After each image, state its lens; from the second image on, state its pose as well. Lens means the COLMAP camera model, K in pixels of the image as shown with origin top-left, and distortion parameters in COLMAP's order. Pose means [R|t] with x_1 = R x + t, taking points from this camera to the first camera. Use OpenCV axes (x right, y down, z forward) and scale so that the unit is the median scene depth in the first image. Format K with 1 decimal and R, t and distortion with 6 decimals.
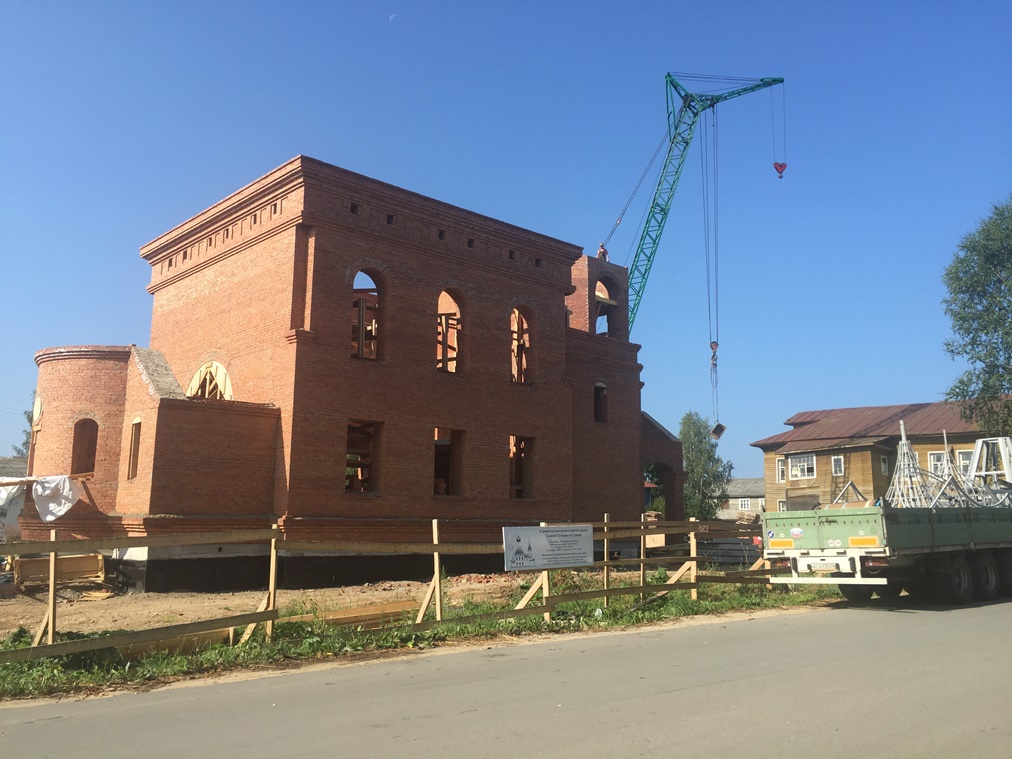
lens RADIAL K [[862.3, 0, 487.1], [0, 862.3, 374.1], [0, 0, 1]] dist [0.048123, -0.057721]
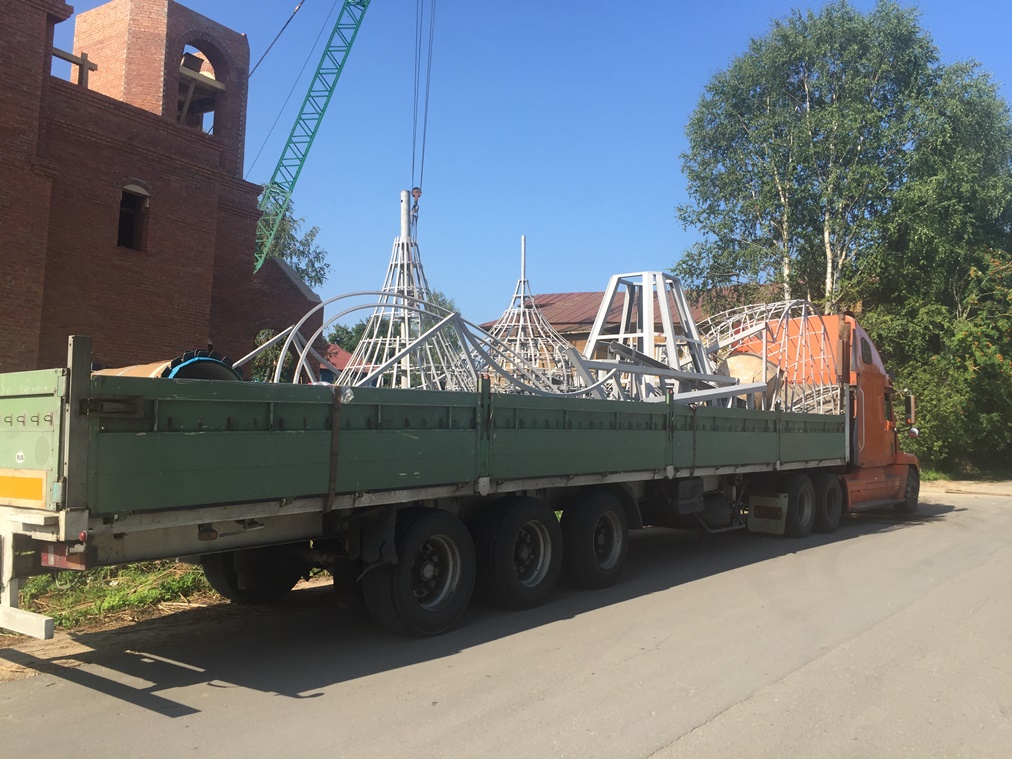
lens RADIAL K [[862.3, 0, 487.1], [0, 862.3, 374.1], [0, 0, 1]] dist [0.048123, -0.057721]
pose [[0.972716, 0.048558, 0.226861, 0.180959], [-0.076762, 0.990137, 0.117205, 0.038326], [-0.218932, -0.131421, 0.966849, 0.241294]]
